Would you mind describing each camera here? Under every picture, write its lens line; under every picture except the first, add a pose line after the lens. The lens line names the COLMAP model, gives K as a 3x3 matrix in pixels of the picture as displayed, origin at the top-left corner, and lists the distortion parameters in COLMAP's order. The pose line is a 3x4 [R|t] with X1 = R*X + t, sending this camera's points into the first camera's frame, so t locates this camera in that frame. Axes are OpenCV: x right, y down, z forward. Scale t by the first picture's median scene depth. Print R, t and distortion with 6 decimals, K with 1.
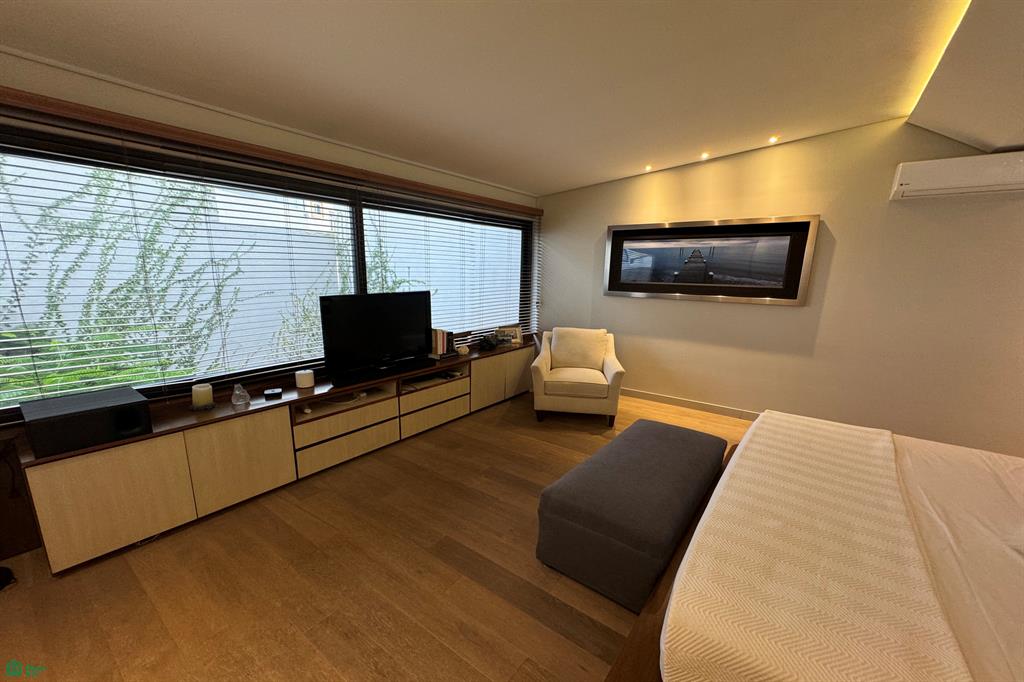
lens RADIAL K [[404.0, 0, 511.2], [0, 404.0, 347.9], [0, 0, 1]] dist [0.000348, 0.000142]
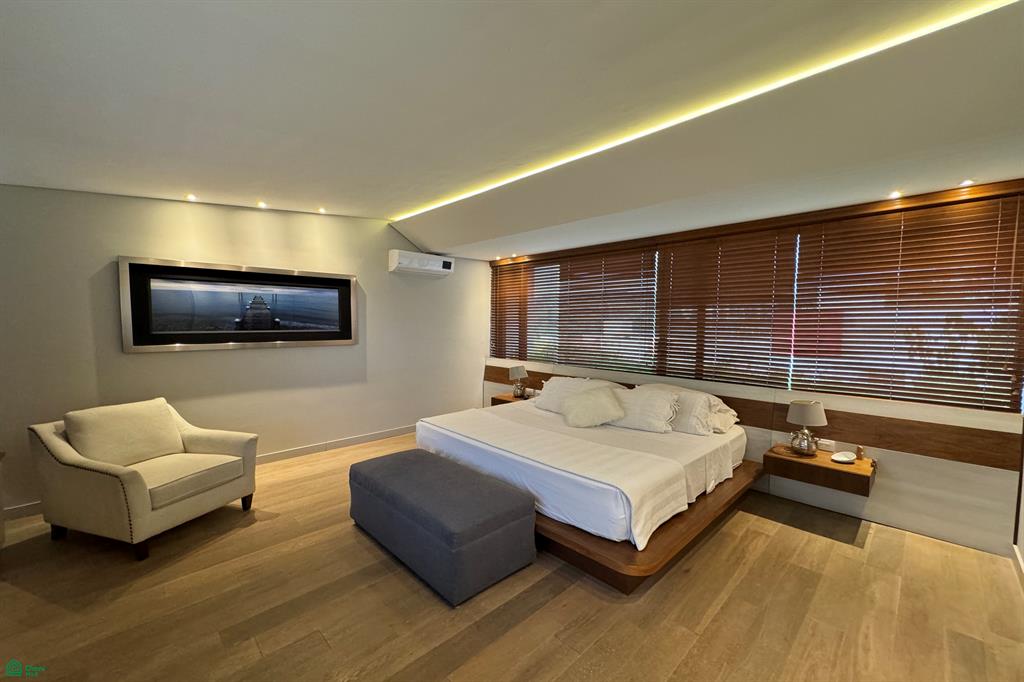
lens RADIAL K [[404.0, 0, 510.3], [0, 404.0, 342.3], [0, 0, 1]] dist [0.000348, 0.000142]
pose [[0.162866, -0.067527, 0.984335, -0.439213], [0.183949, 0.982241, 0.036948, -0.066014], [-0.969349, 0.175050, 0.172395, 0.300386]]
